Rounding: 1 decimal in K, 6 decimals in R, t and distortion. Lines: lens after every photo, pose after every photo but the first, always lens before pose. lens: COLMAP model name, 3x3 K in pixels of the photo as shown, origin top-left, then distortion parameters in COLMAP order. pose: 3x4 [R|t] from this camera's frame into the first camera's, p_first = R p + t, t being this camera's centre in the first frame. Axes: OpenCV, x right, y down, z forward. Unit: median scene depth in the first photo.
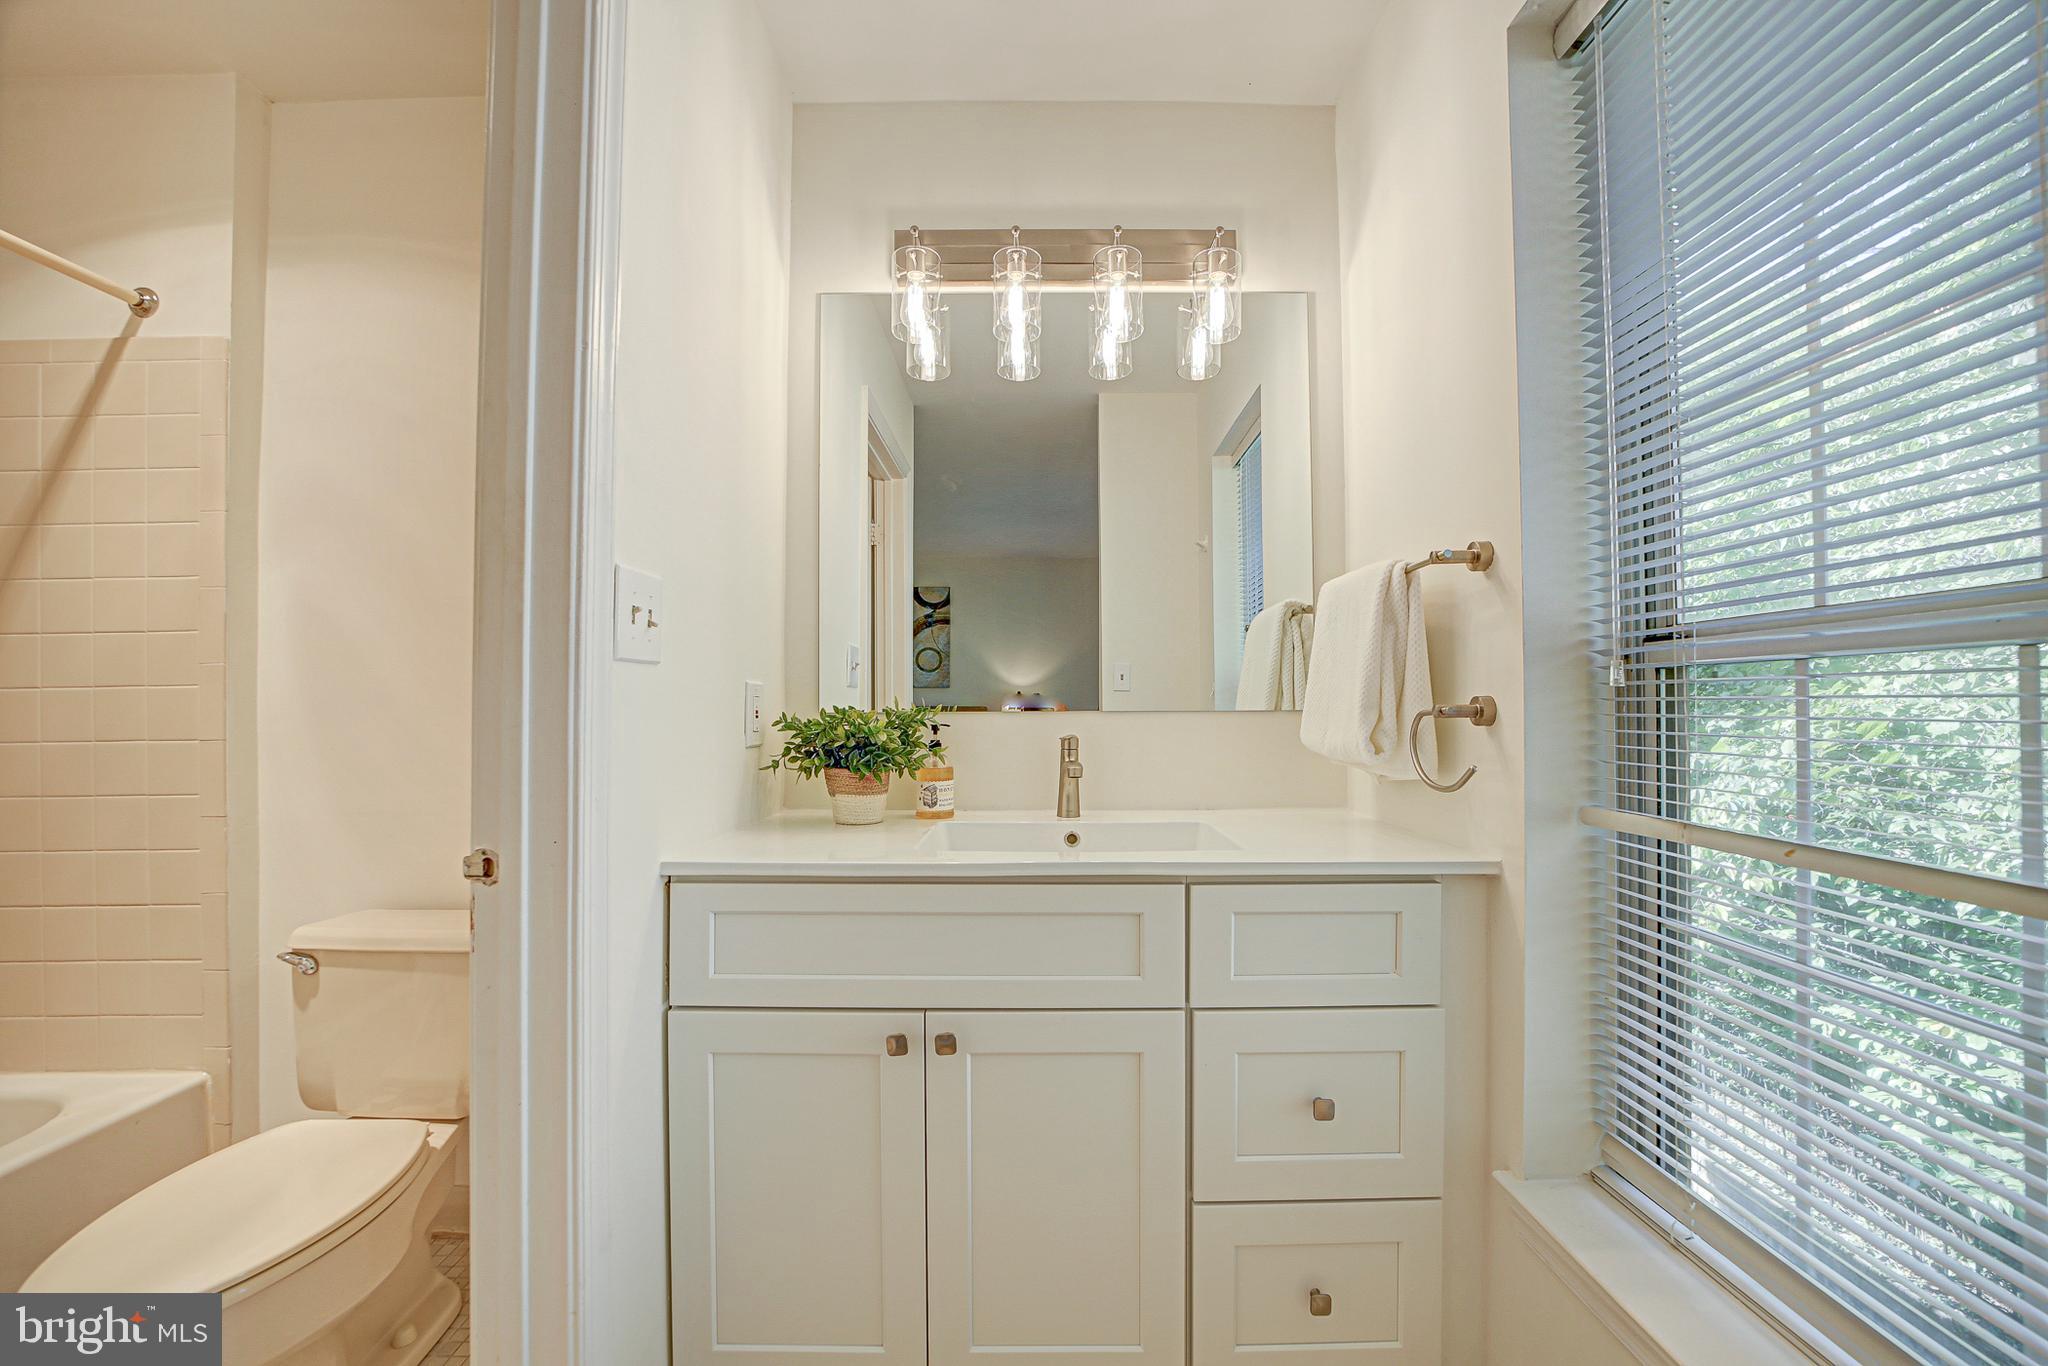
lens RADIAL K [[819.1, 0, 1029.8], [0, 819.1, 723.2], [0, 0, 1]] dist [-0.037563, 0.010651]
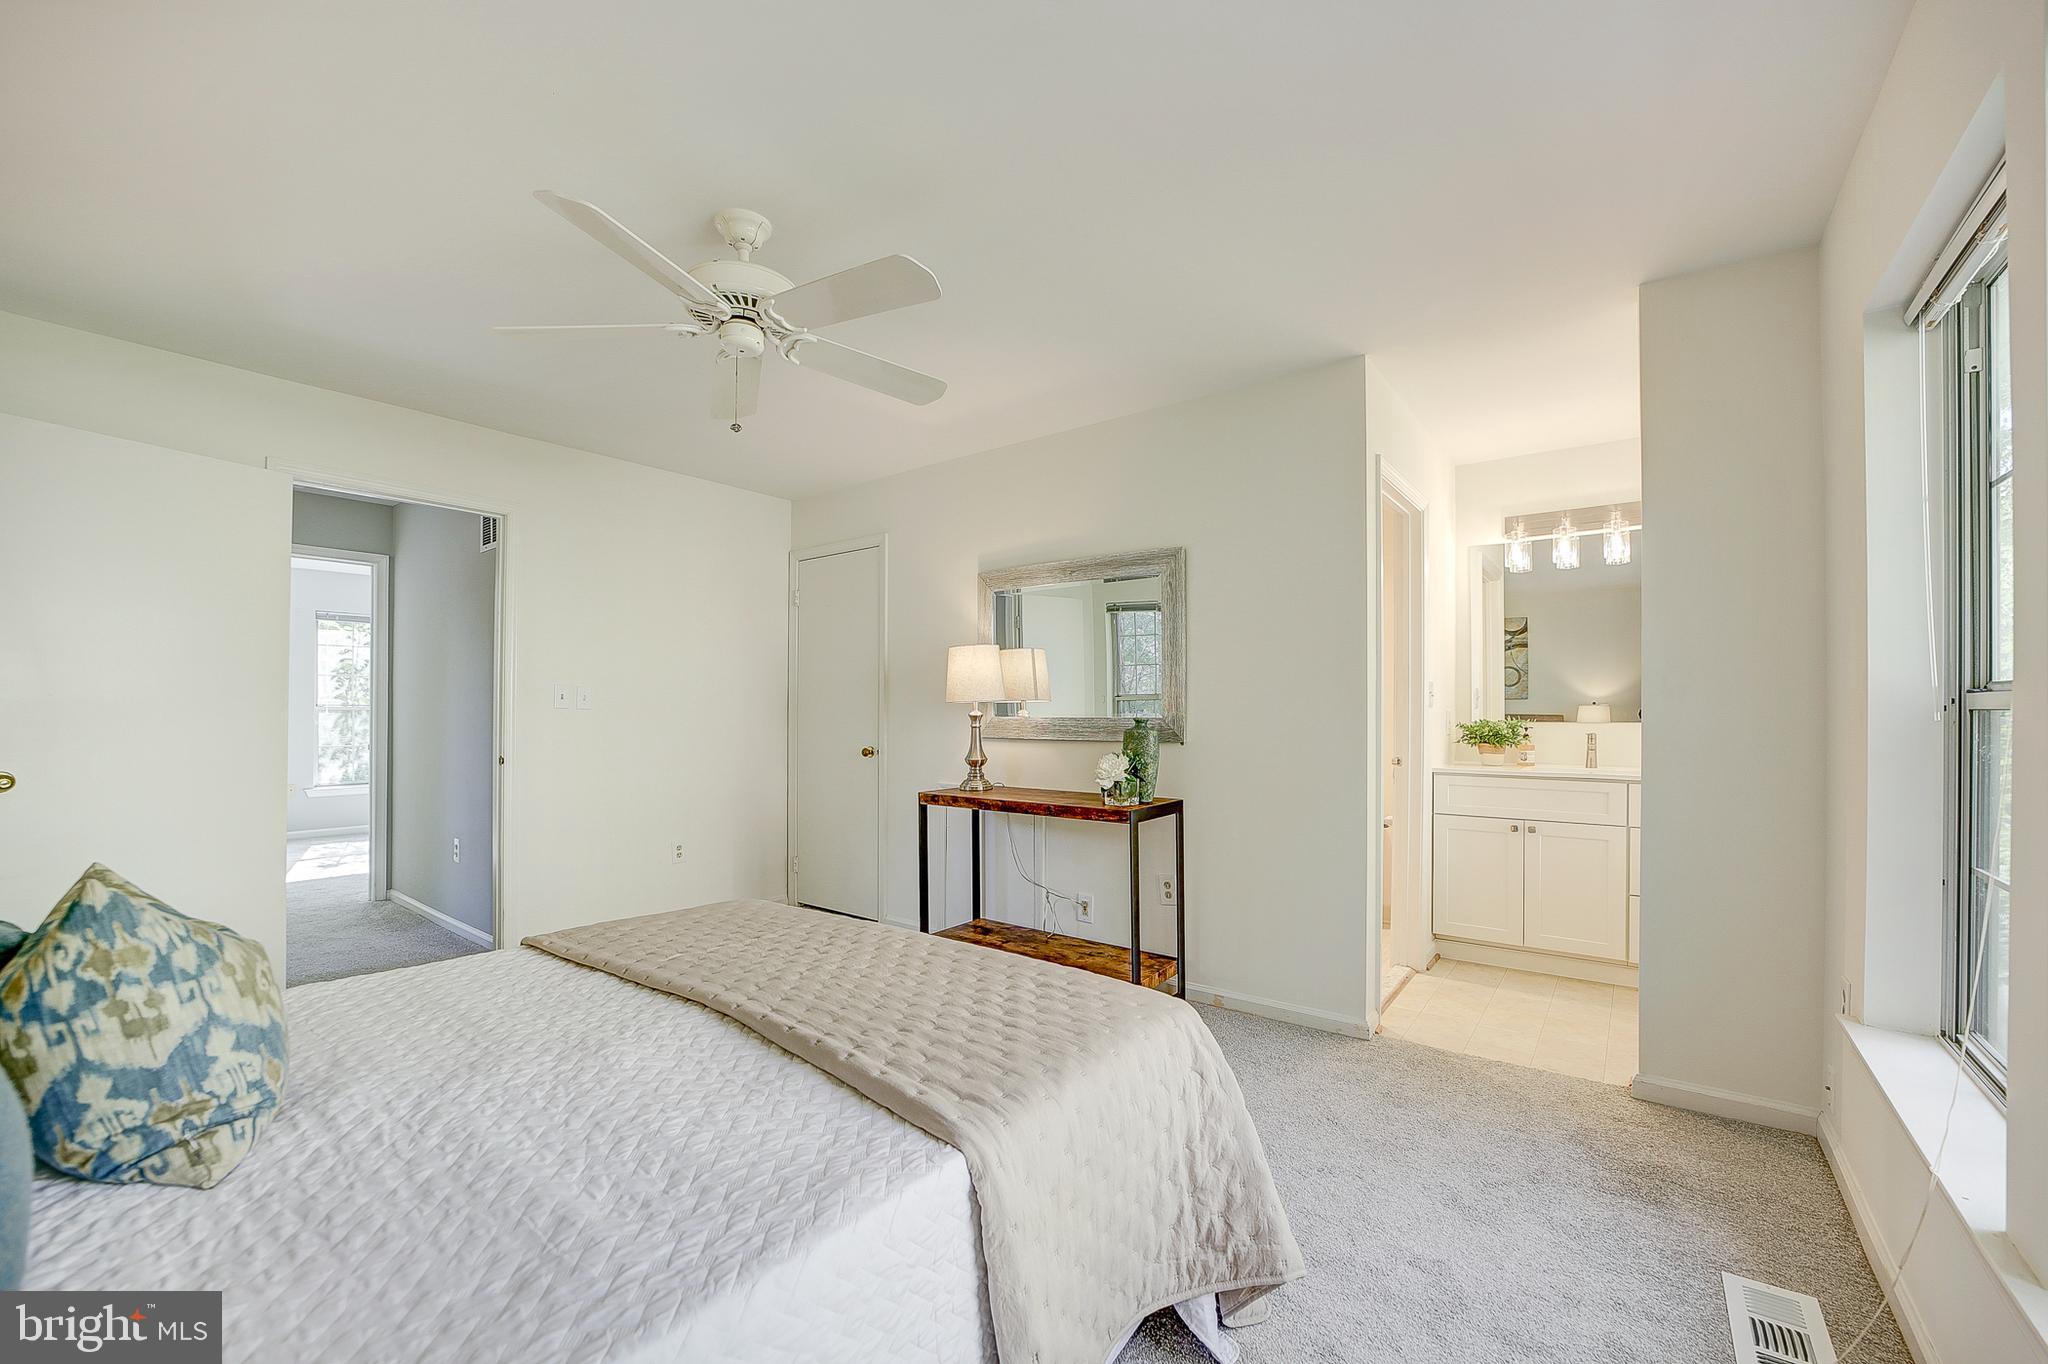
lens RADIAL K [[819.1, 0, 1029.8], [0, 819.1, 722.2], [0, 0, 1]] dist [-0.037563, 0.010651]
pose [[0.800013, 0.006890, -0.599943, 0.146408], [-0.007777, 0.999969, 0.001113, -0.004480], [0.599932, 0.003776, 0.800042, -1.813417]]
